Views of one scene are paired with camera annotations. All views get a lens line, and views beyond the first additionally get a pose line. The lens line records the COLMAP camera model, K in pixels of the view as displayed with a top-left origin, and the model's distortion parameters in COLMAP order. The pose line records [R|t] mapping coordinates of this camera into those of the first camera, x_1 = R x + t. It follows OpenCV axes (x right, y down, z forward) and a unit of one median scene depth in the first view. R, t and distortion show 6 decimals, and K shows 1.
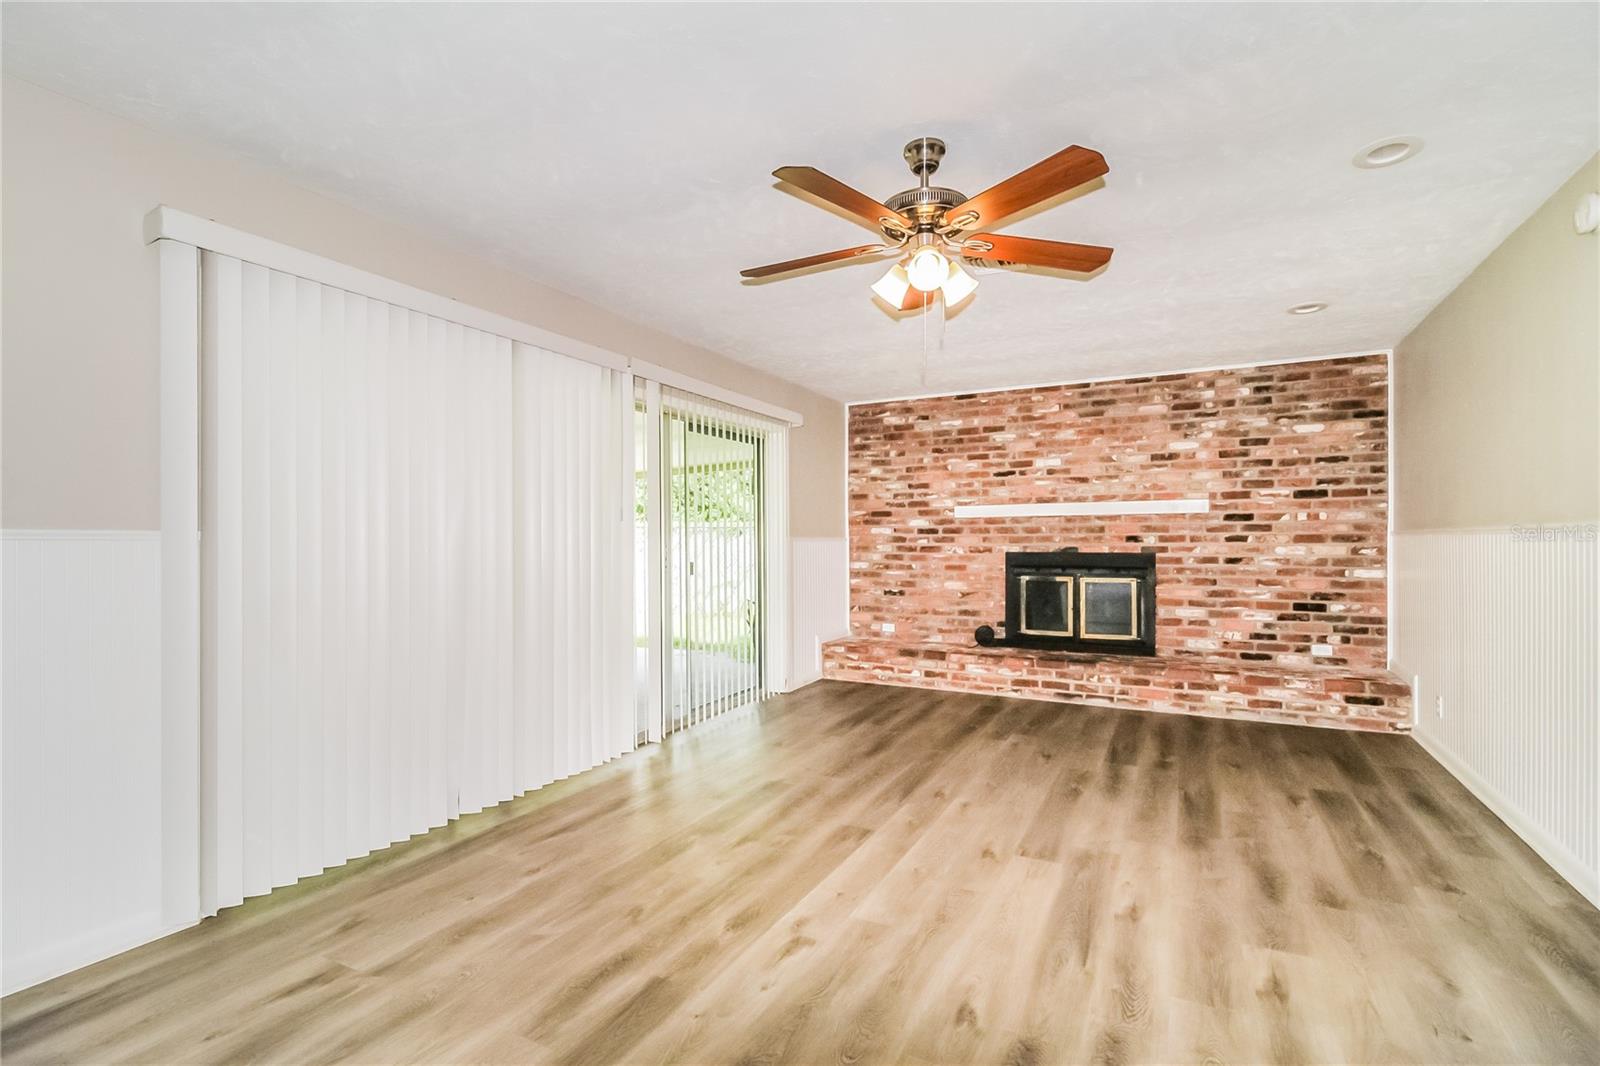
lens RADIAL K [[764.1, 0, 794.9], [0, 764.1, 537.9], [0, 0, 1]] dist [-0.000110, -0.000528]
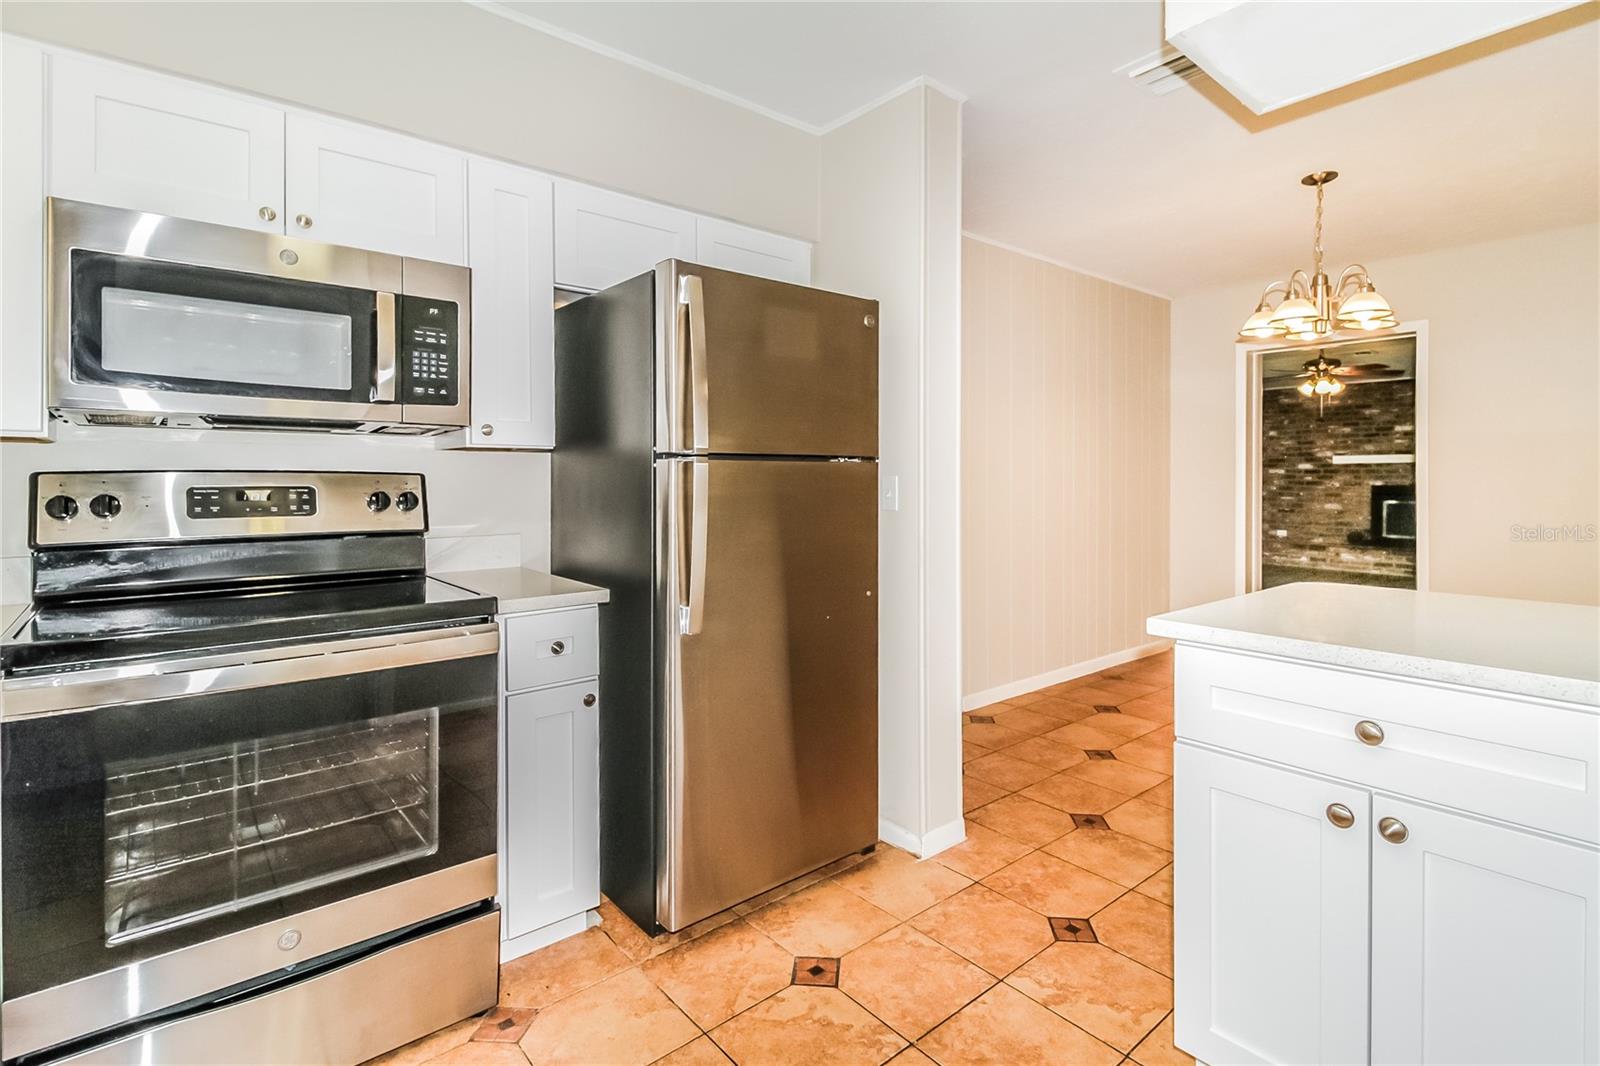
lens RADIAL K [[764.1, 0, 792.7], [0, 764.1, 478.6], [0, 0, 1]] dist [-0.000110, -0.000528]
pose [[0.917891, 0.005795, -0.396790, -0.189820], [-0.002875, 0.999964, 0.007953, -0.004189], [0.396822, -0.006159, 0.917875, -0.895871]]
